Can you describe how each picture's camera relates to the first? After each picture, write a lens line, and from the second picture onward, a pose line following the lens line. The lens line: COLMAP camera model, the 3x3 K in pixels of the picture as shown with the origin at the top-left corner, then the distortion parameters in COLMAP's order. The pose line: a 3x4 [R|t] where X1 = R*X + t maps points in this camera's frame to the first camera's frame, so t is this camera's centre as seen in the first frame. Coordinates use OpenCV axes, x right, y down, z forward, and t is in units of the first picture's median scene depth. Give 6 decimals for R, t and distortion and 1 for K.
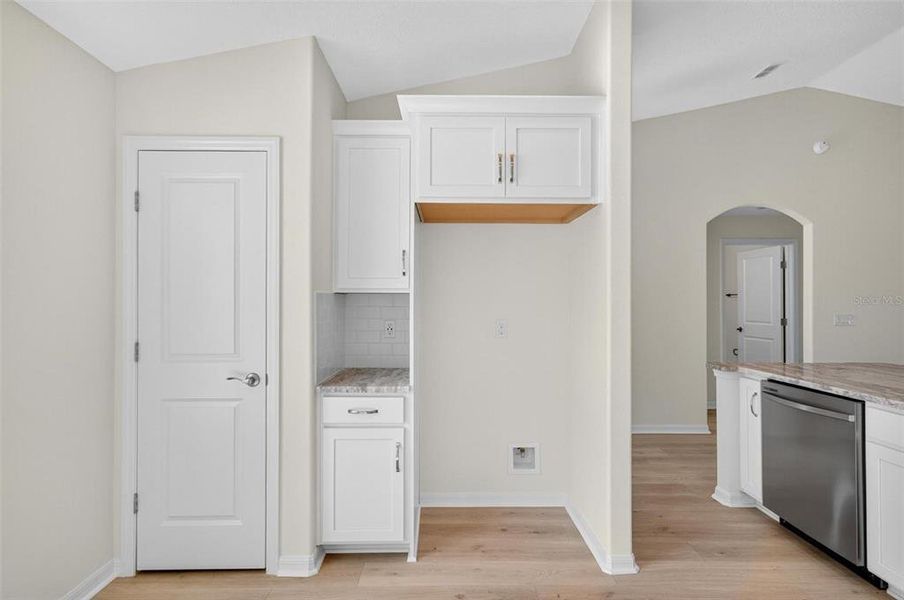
lens RADIAL K [[433.2, 0, 461.0], [0, 433.2, 302.4], [0, 0, 1]] dist [0.004439, 0.002226]
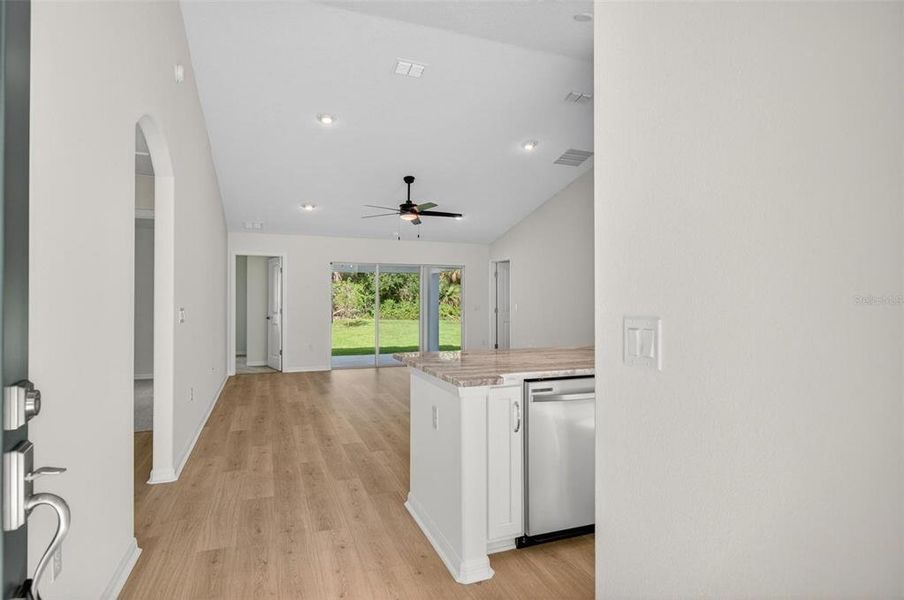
lens RADIAL K [[477.5, 0, 480.8], [0, 477.5, 300.7], [0, 0, 1]] dist [0.000470, 0.004917]
pose [[-0.333003, 0.000995, 0.942925, -0.140873], [-0.001741, 0.999997, -0.001670, 0.030821], [-0.942924, -0.002198, -0.333000, 1.601379]]
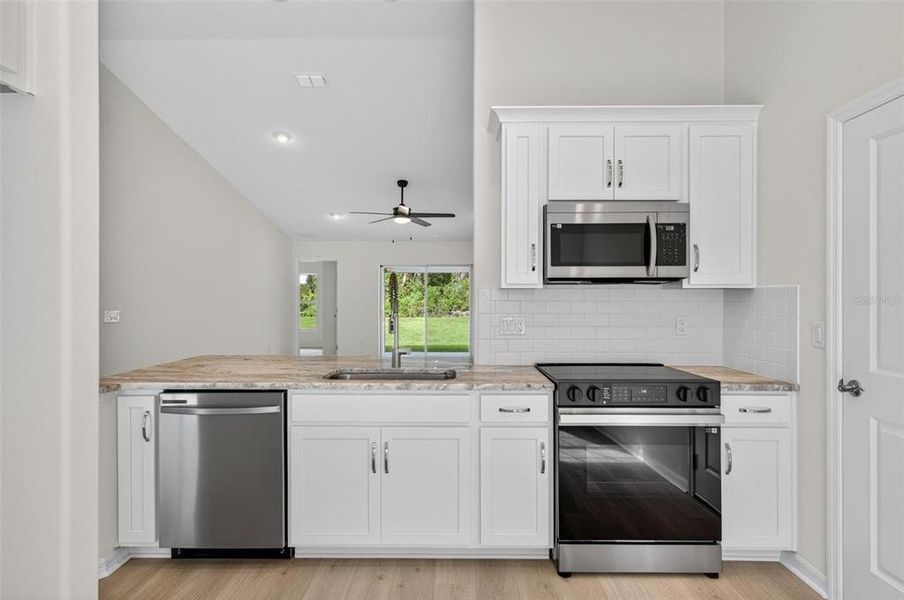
lens RADIAL K [[477.5, 0, 451.8], [0, 477.5, 301.2], [0, 0, 1]] dist [0.000470, 0.004917]
pose [[0.047735, -0.003915, 0.998852, -0.195720], [-0.002676, 0.999988, 0.004048, 0.003000], [-0.998856, -0.002866, 0.047724, 0.480127]]
